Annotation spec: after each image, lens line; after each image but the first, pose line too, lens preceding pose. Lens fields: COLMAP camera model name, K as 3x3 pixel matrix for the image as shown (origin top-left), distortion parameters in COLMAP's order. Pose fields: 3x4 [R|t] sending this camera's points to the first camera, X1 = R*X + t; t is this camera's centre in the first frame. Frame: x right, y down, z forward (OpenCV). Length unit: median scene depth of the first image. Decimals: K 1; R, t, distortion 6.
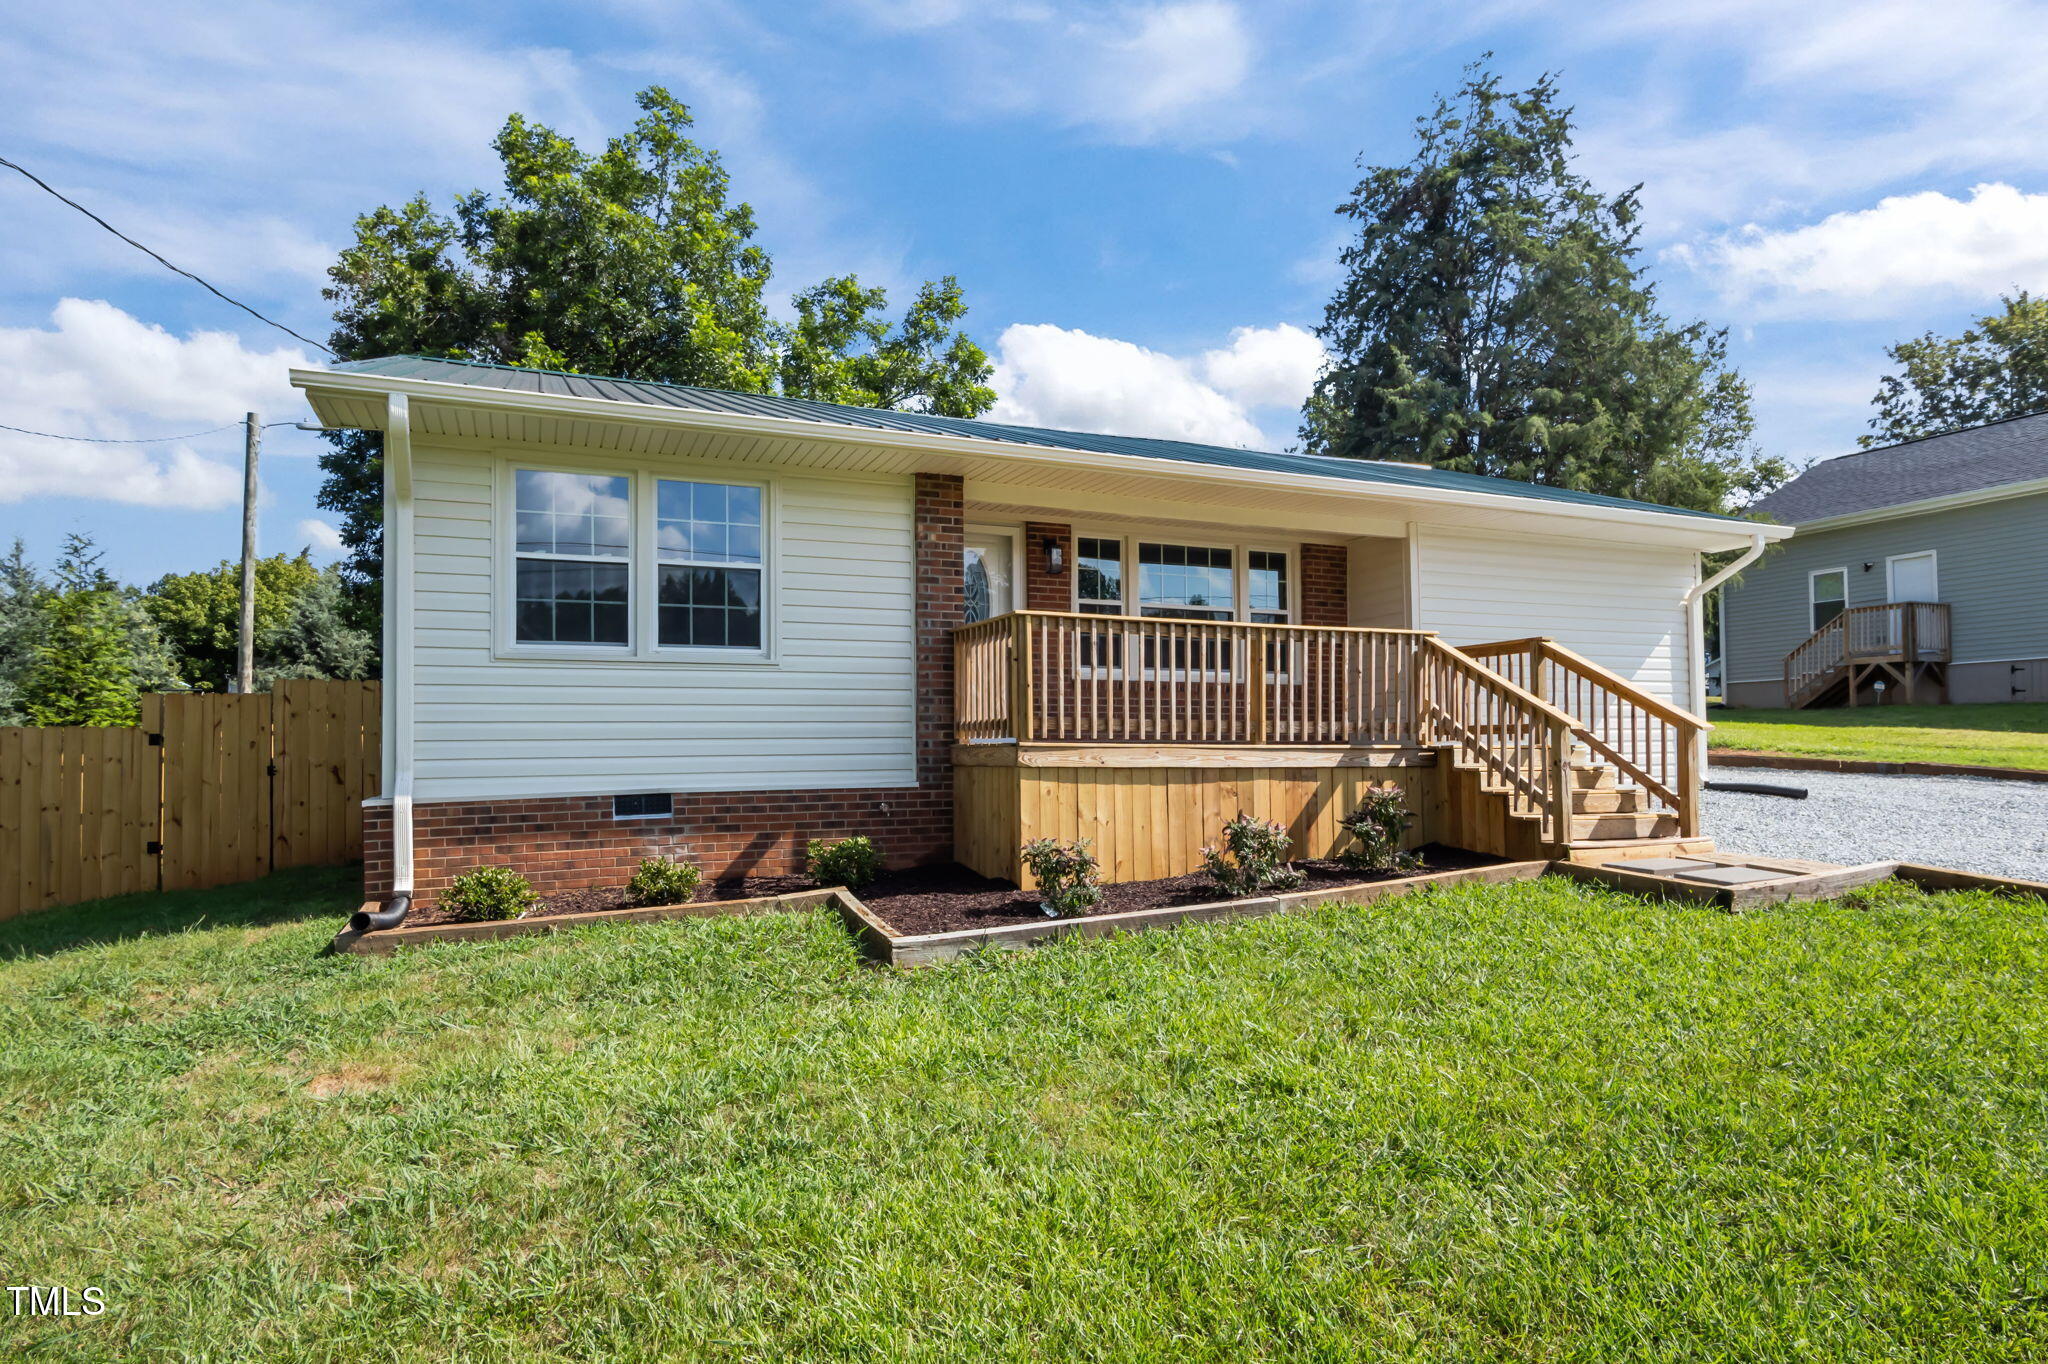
lens RADIAL K [[1181.5, 0, 1018.4], [0, 1181.5, 713.4], [0, 0, 1]] dist [0.001320, 0.001694]
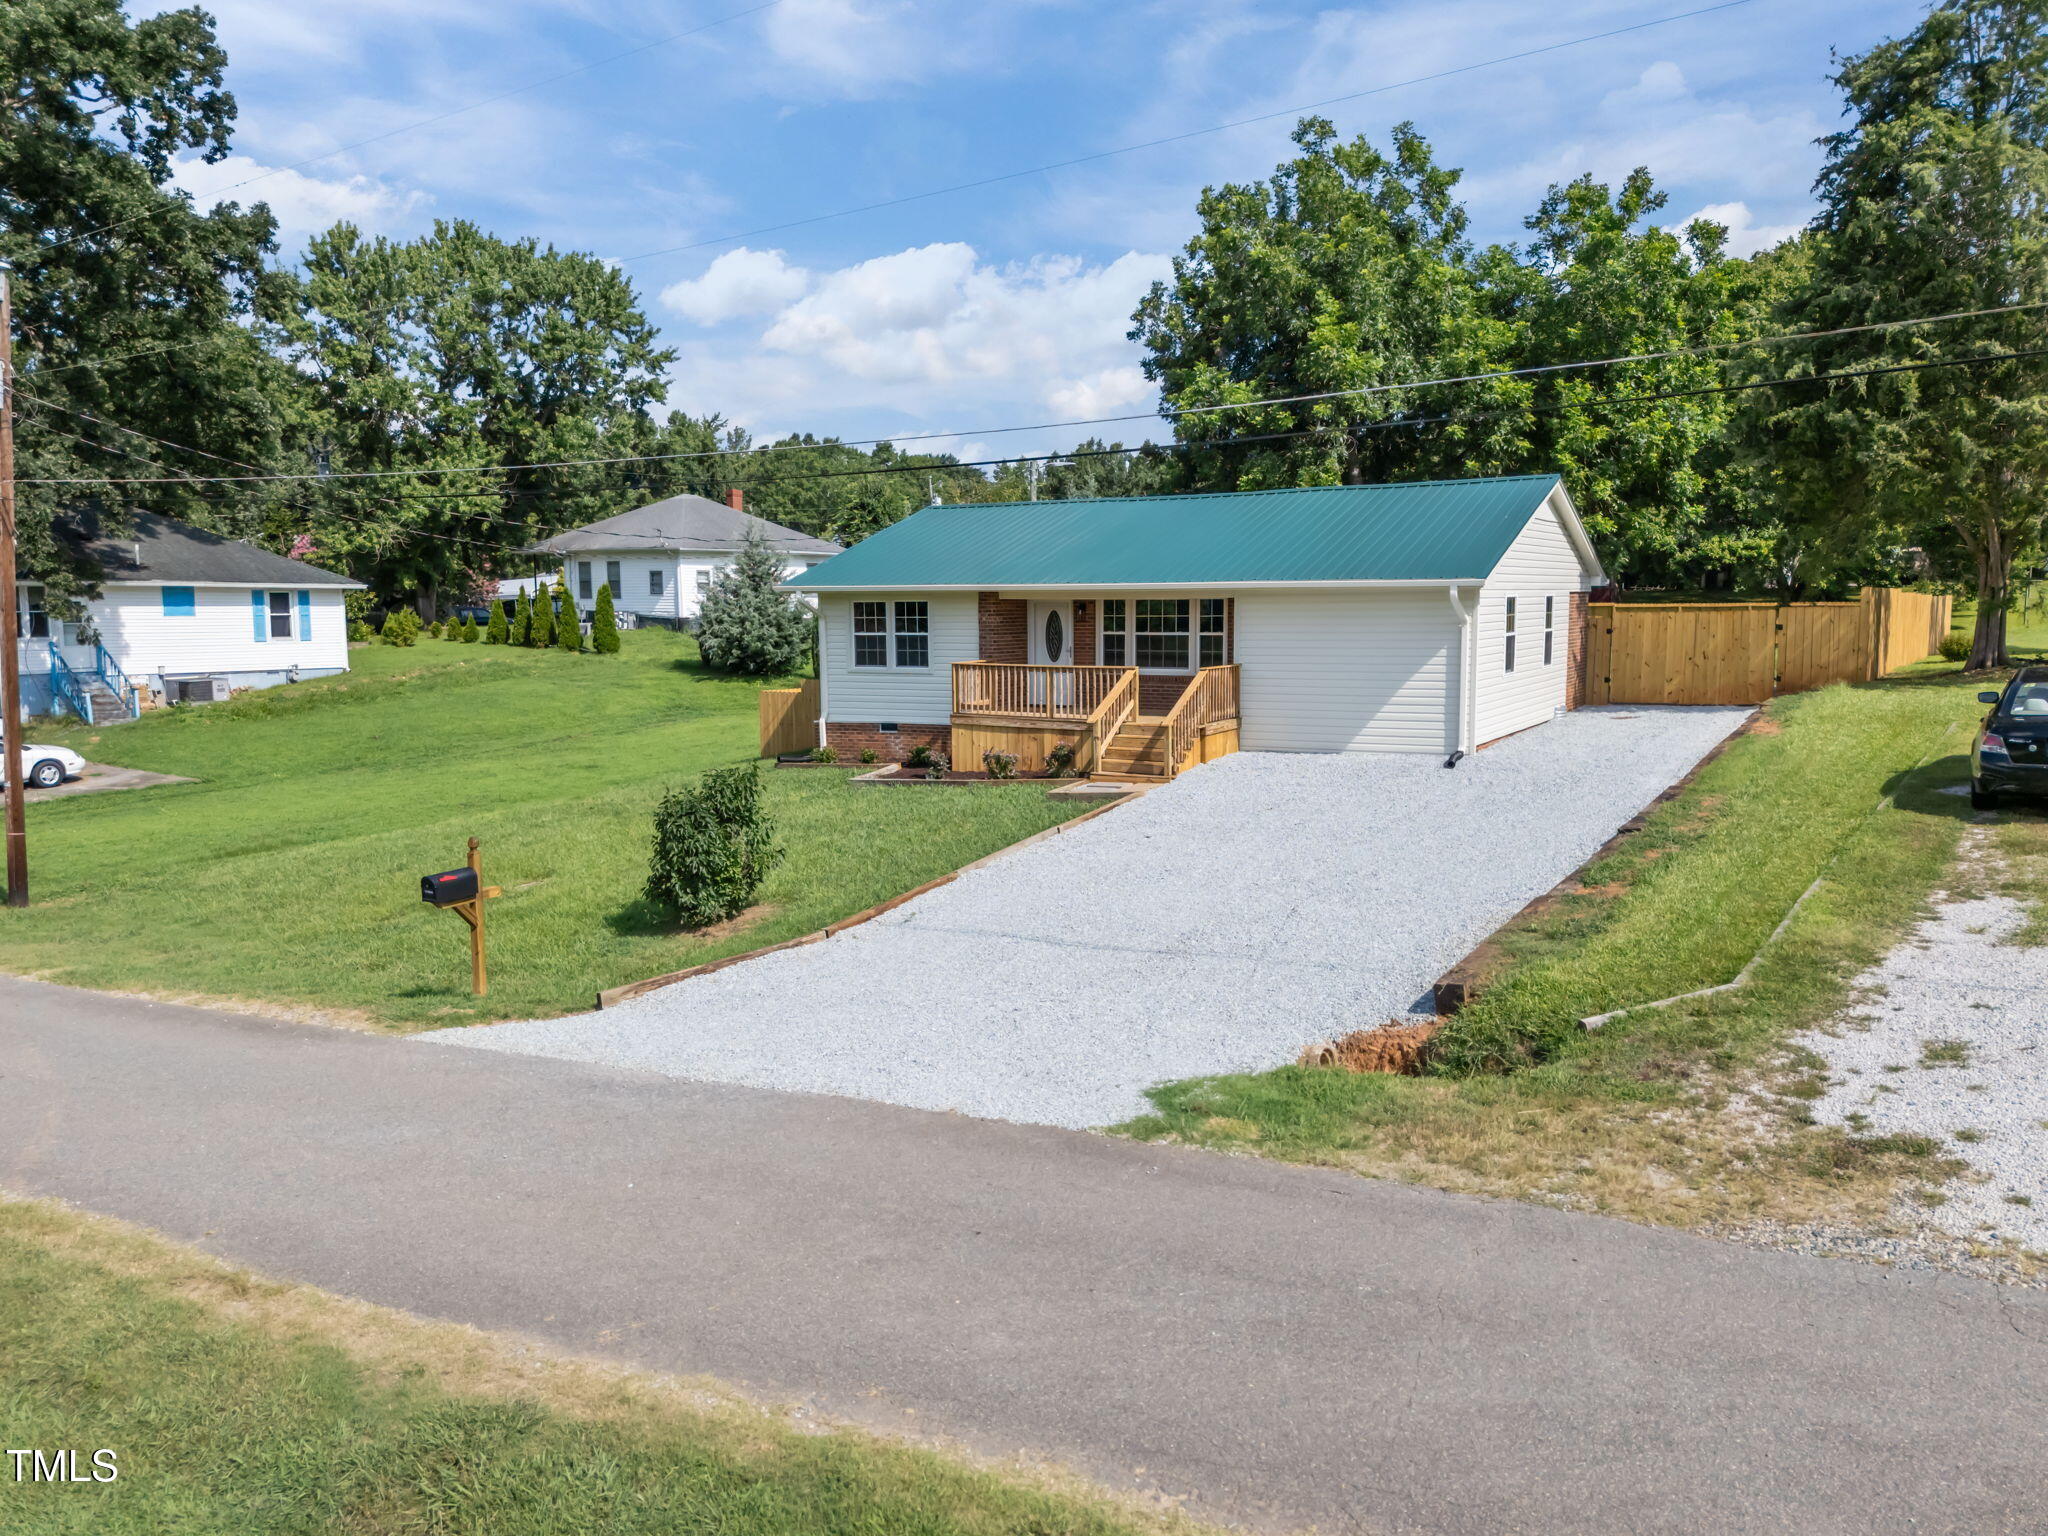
lens RADIAL K [[1532.0, 0, 1005.1], [0, 1532.0, 762.4], [0, 0, 1]] dist [0.072612, -0.067871]
pose [[0.599988, 0.086739, -0.795293, 2.542507], [0.033615, 0.990494, 0.133389, -0.290080], [0.799303, -0.106765, 0.591368, -0.828609]]
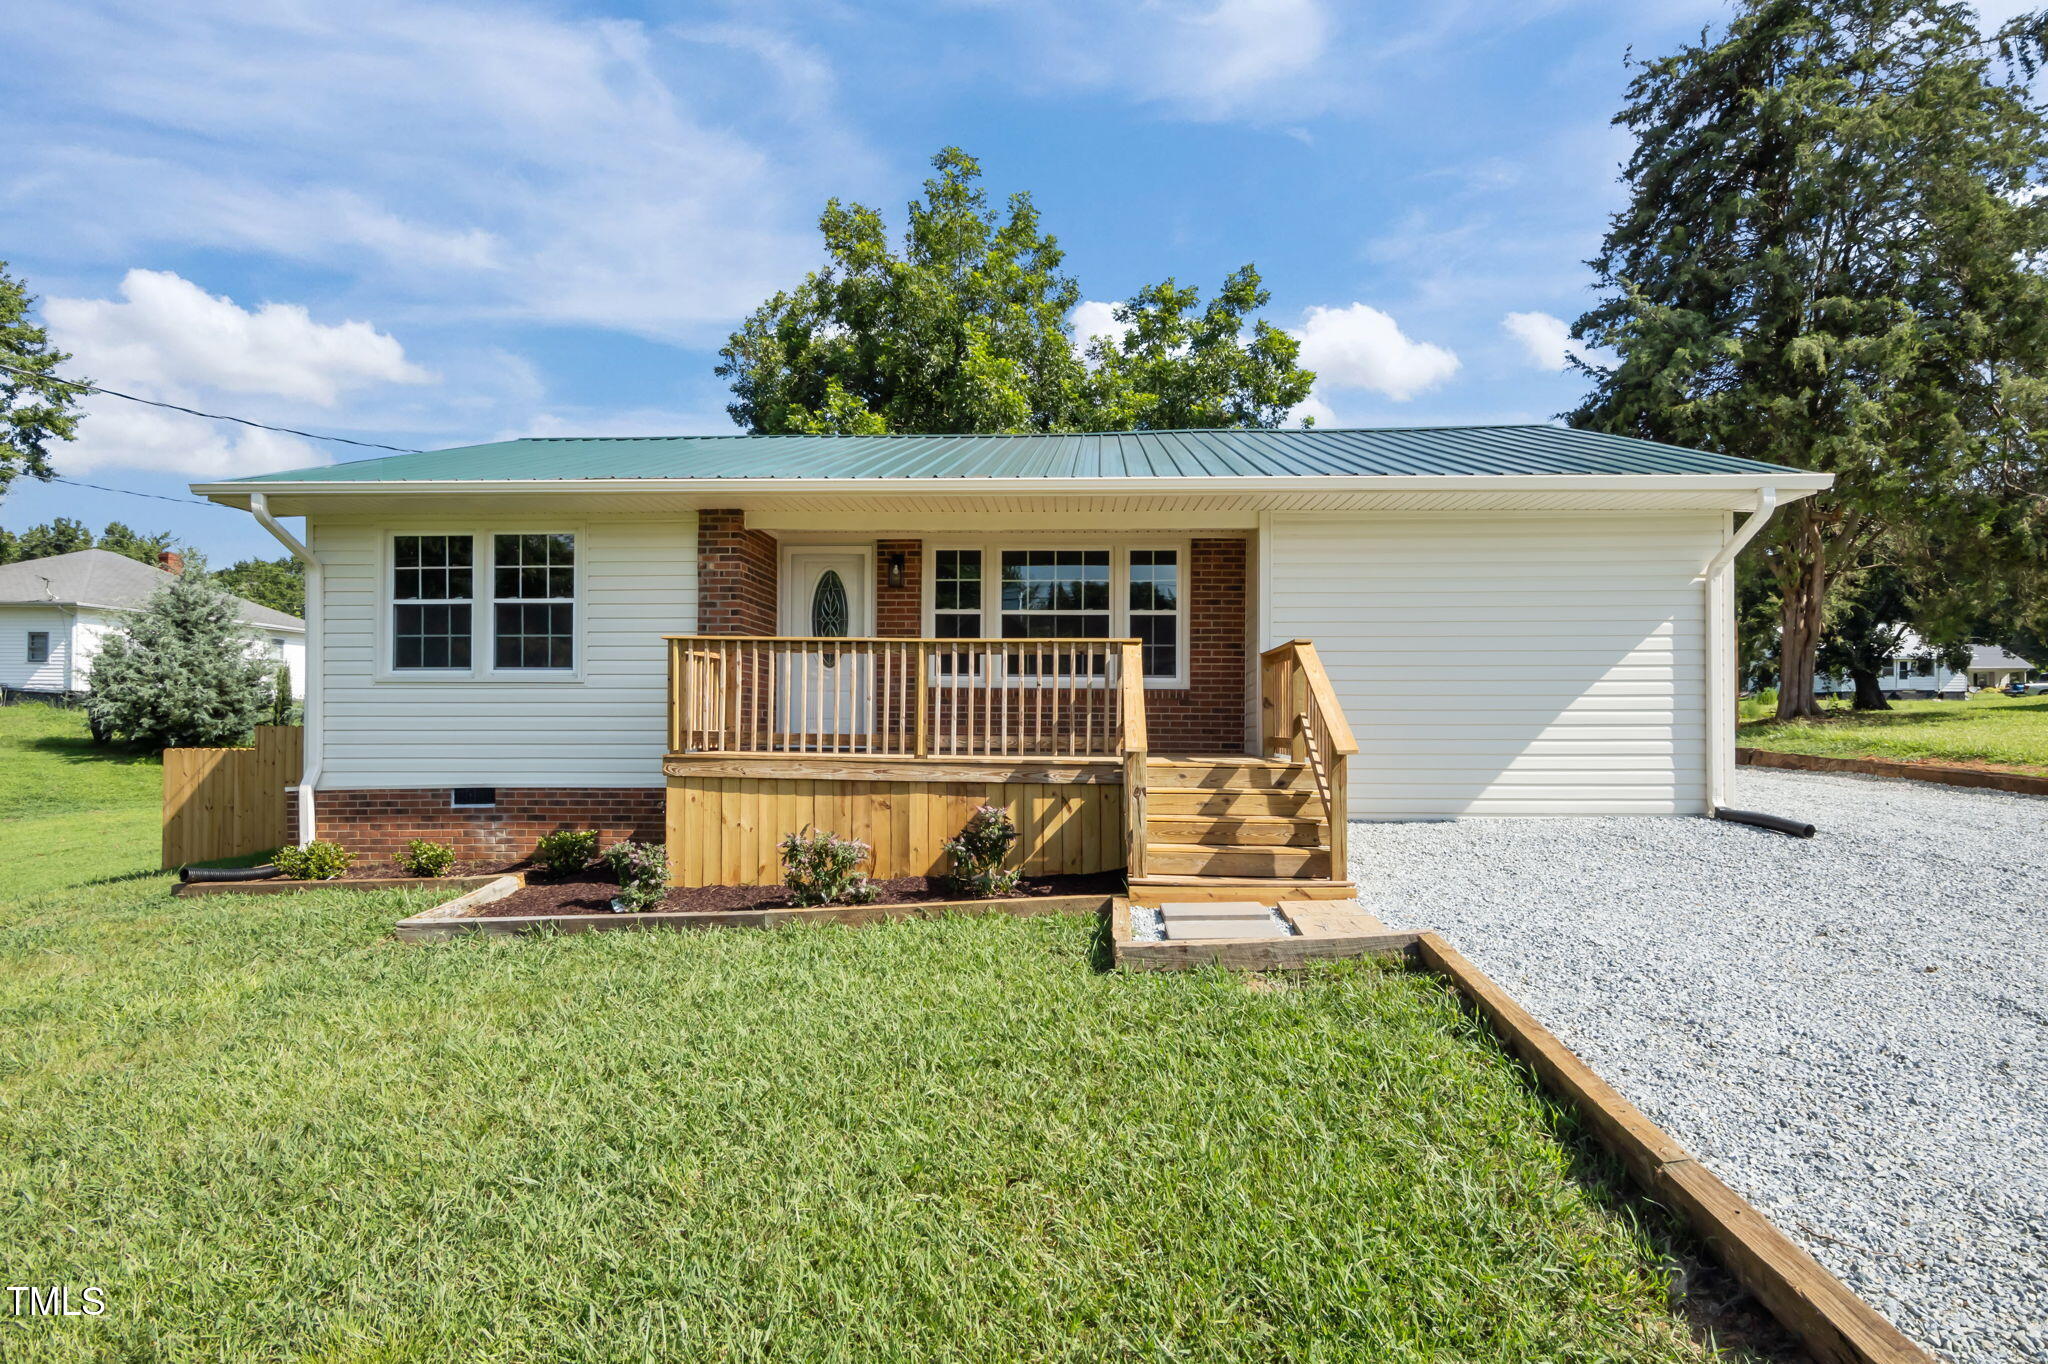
lens RADIAL K [[1121.6, 0, 1018.7], [0, 1121.6, 722.3], [0, 0, 1]] dist [0.000017, -0.003812]
pose [[0.895221, 0.007577, -0.445558, 0.716268], [0.004106, 0.999673, 0.025251, -0.028566], [0.445603, -0.024434, 0.894897, 0.187131]]
